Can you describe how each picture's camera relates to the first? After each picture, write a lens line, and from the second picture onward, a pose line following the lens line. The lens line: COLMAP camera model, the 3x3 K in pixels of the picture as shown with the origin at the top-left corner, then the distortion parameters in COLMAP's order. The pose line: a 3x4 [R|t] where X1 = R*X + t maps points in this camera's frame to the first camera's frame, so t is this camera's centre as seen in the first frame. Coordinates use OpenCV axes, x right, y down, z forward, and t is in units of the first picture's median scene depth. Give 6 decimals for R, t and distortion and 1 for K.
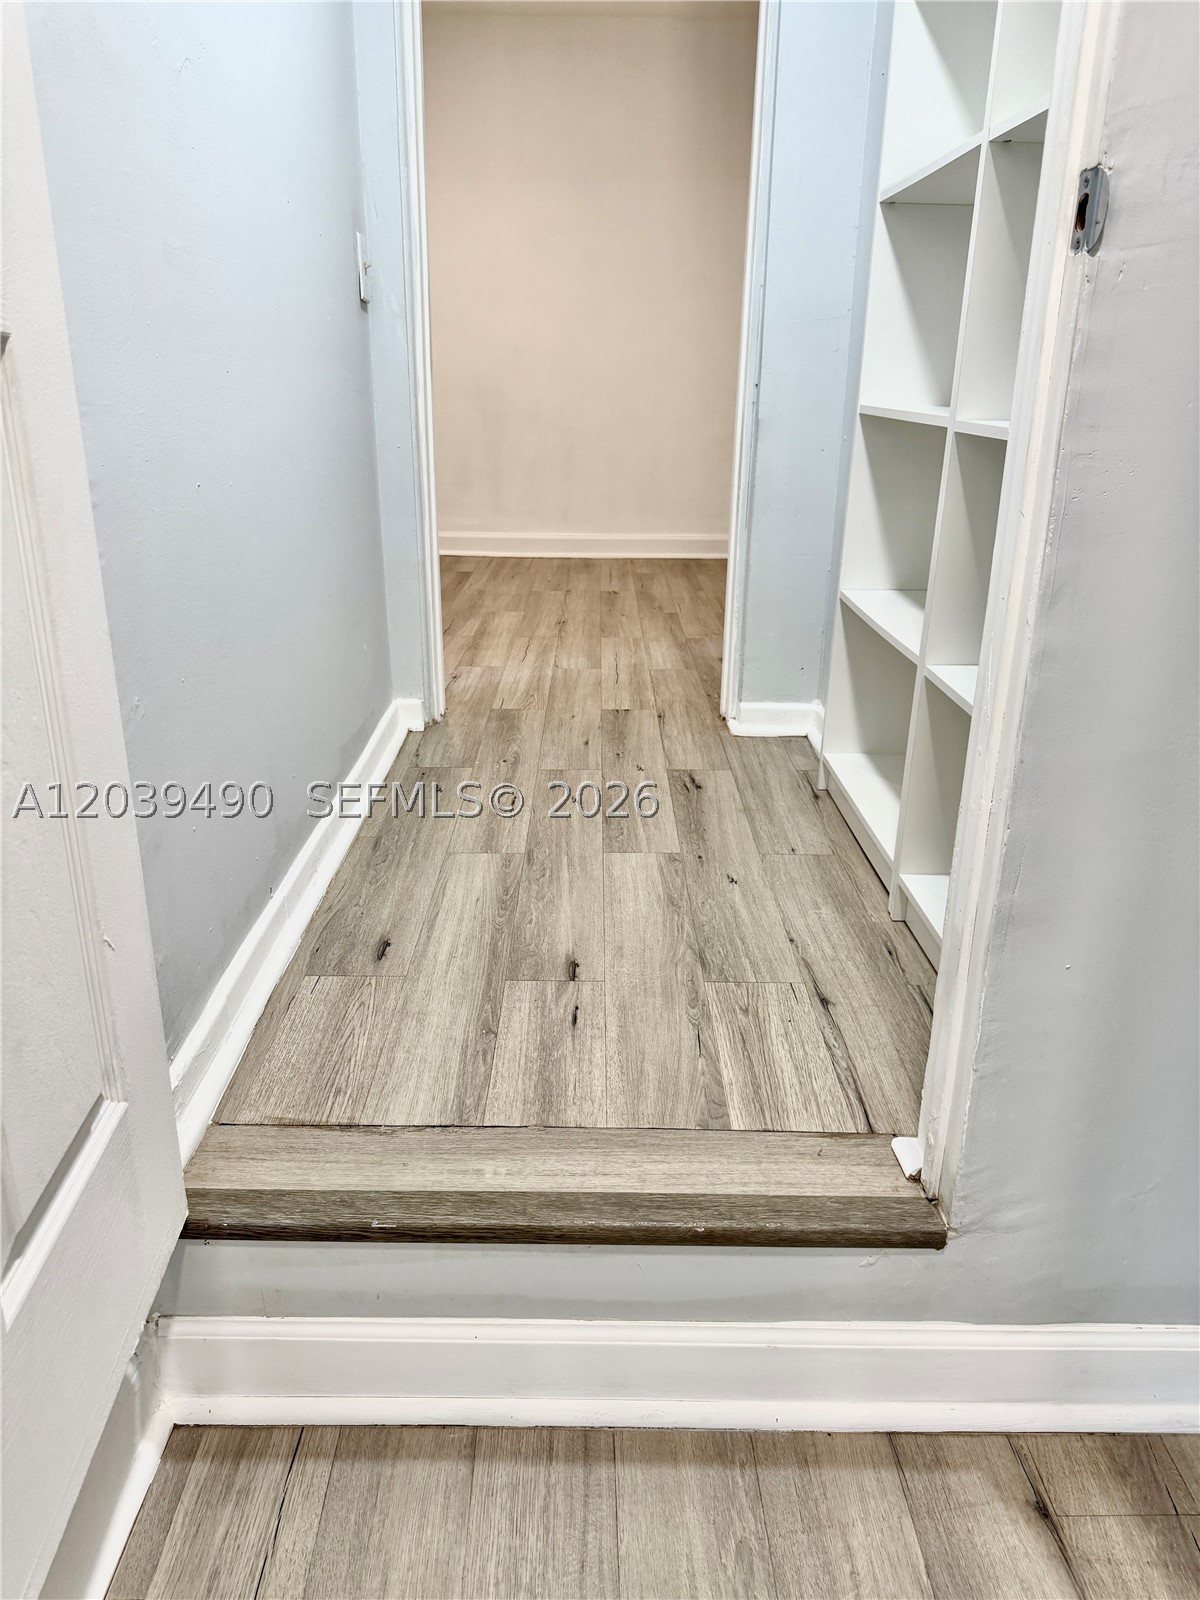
lens RADIAL K [[1136.5, 0, 597.7], [0, 1136.5, 799.0], [0, 0, 1]] dist [0.049766, -0.061644]
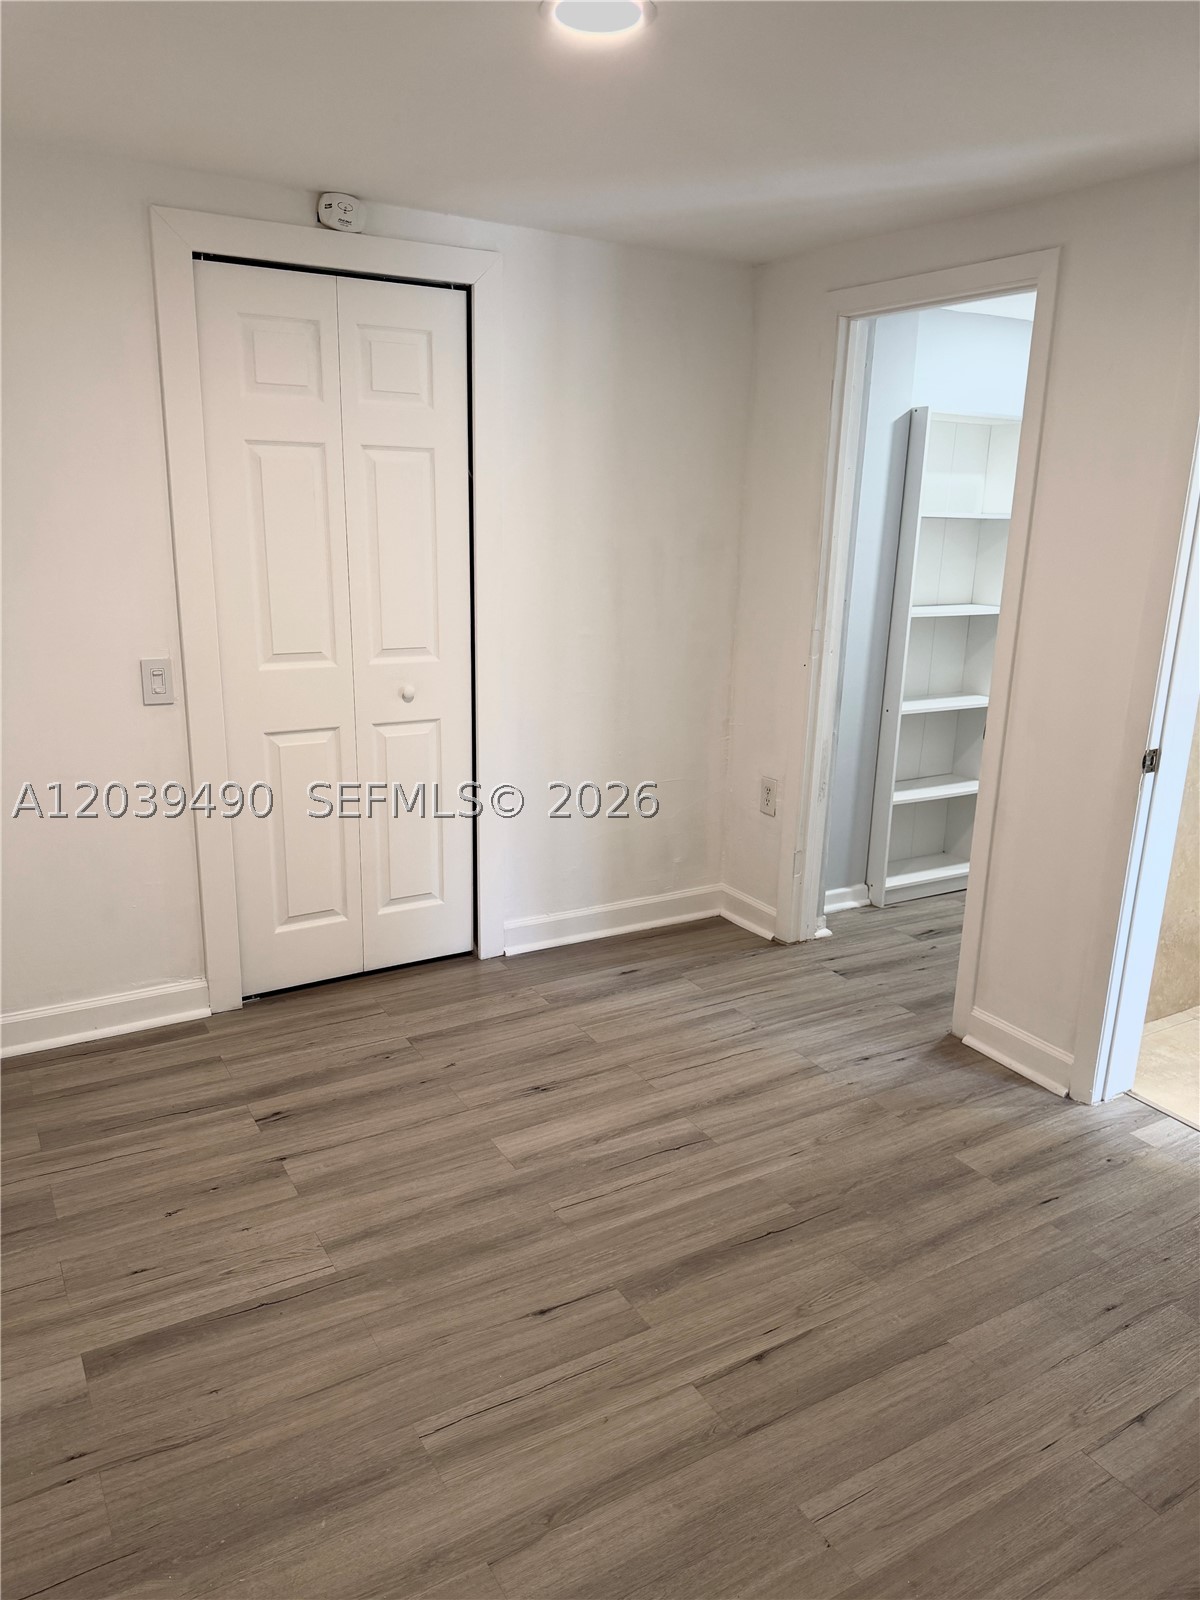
lens RADIAL K [[1136.5, 0, 599.3], [0, 1136.5, 801.9], [0, 0, 1]] dist [0.049766, -0.061644]
pose [[-0.493836, -0.248092, 0.833413, -0.909720], [0.277383, 0.863419, 0.421387, -0.906606], [-0.824127, 0.439271, -0.357570, 1.726340]]
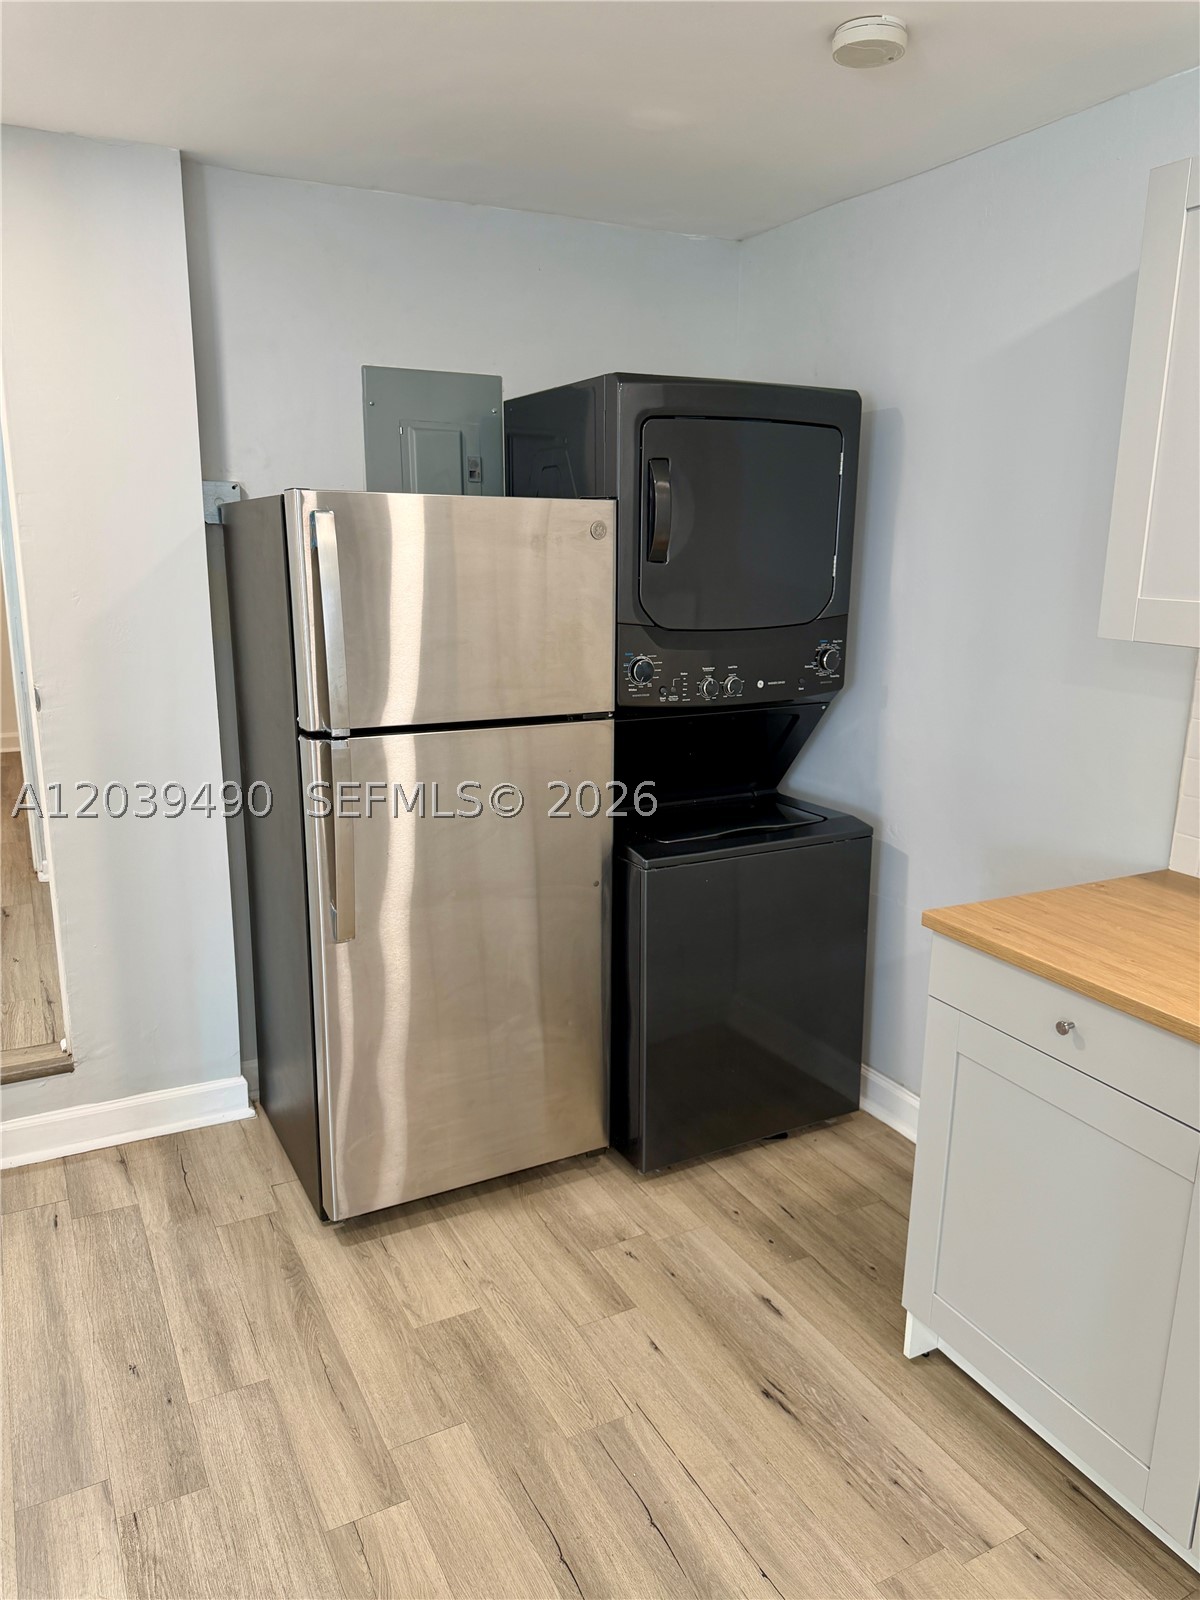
lens RADIAL K [[1136.5, 0, 586.3], [0, 1136.5, 820.6], [0, 0, 1]] dist [0.049766, -0.061644]
pose [[0.893403, -0.108330, 0.435999, 0.117056], [0.152159, 0.986097, -0.066779, 0.082771], [-0.422704, 0.126002, 0.897466, -0.765048]]
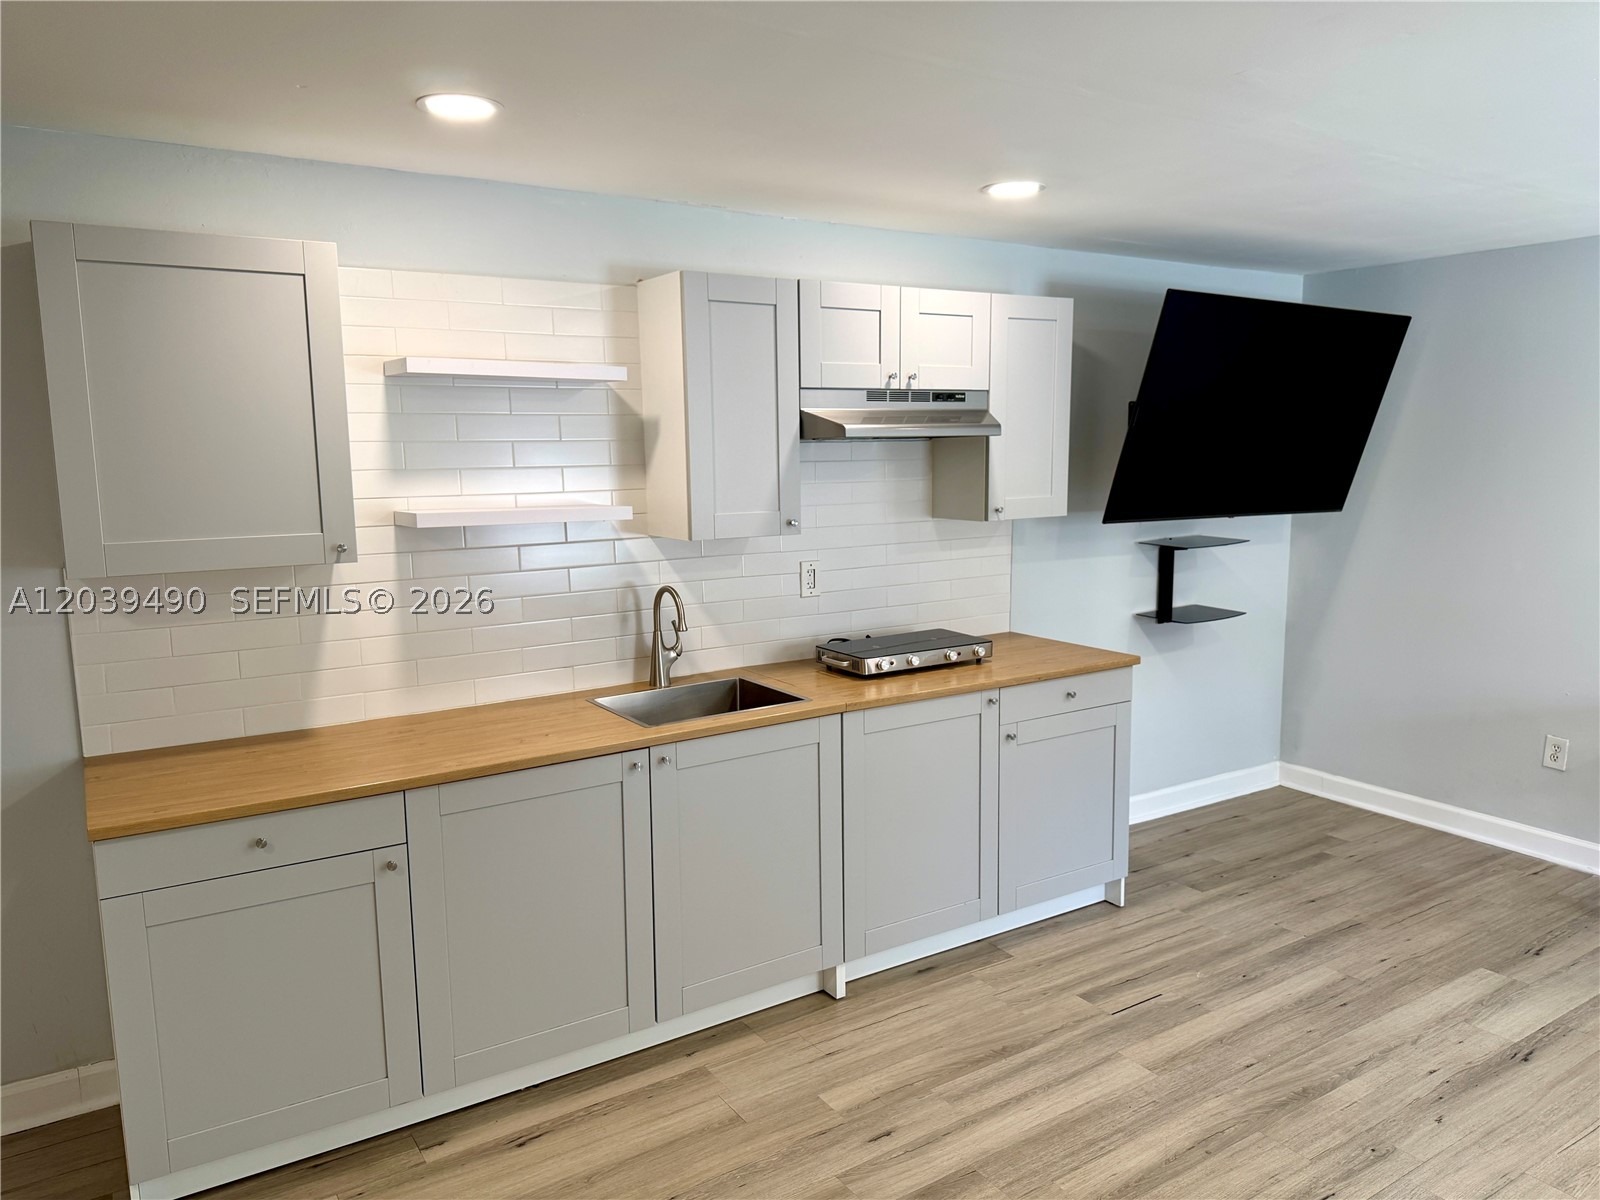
lens RADIAL K [[1136.5, 0, 810.4], [0, 1136.5, 590.2], [0, 0, 1]] dist [0.049766, -0.061644]
pose [[-0.538529, -0.114622, 0.834774, -0.345328], [0.294801, 0.902460, 0.314098, -0.142586], [-0.789353, 0.415243, -0.452211, -0.300399]]
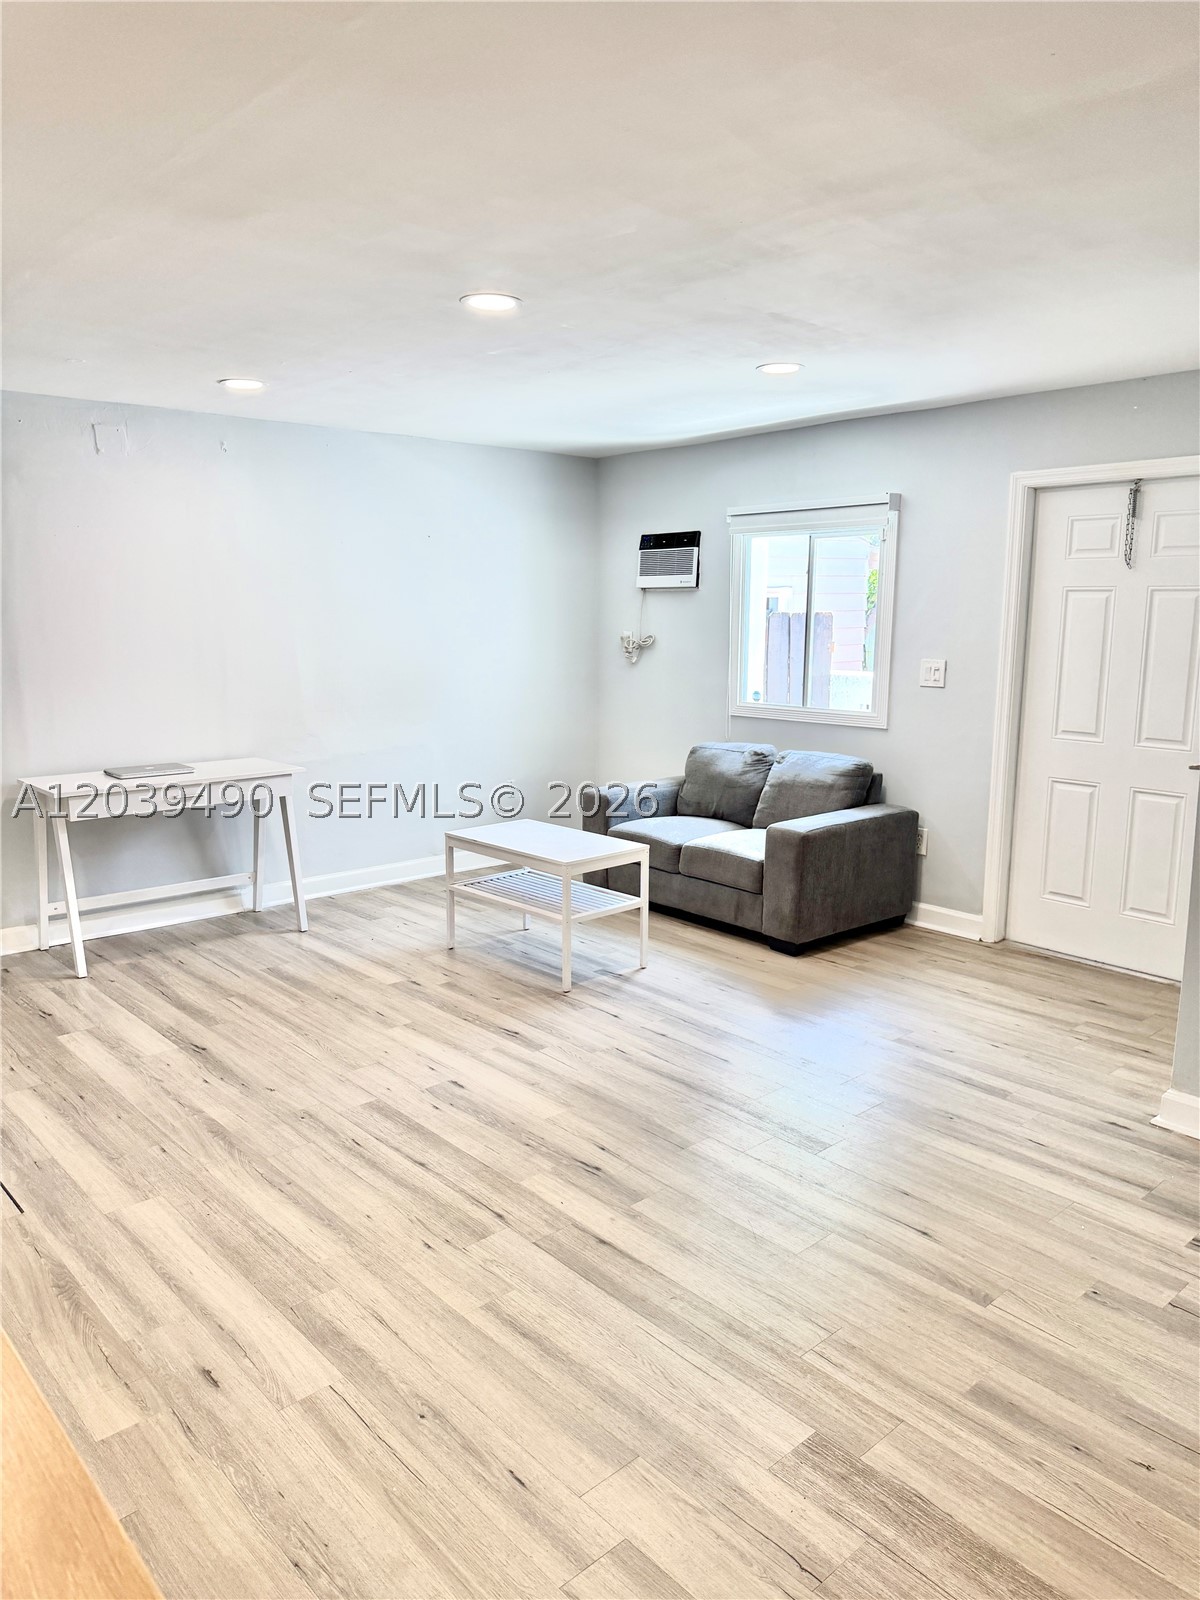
lens RADIAL K [[1136.5, 0, 589.1], [0, 1136.5, 794.4], [0, 0, 1]] dist [0.049766, -0.061644]
pose [[-0.758032, 0.098683, -0.644709, 0.708776], [-0.233492, 0.881913, 0.409524, -0.149470], [0.608990, 0.460967, -0.645477, -0.094811]]
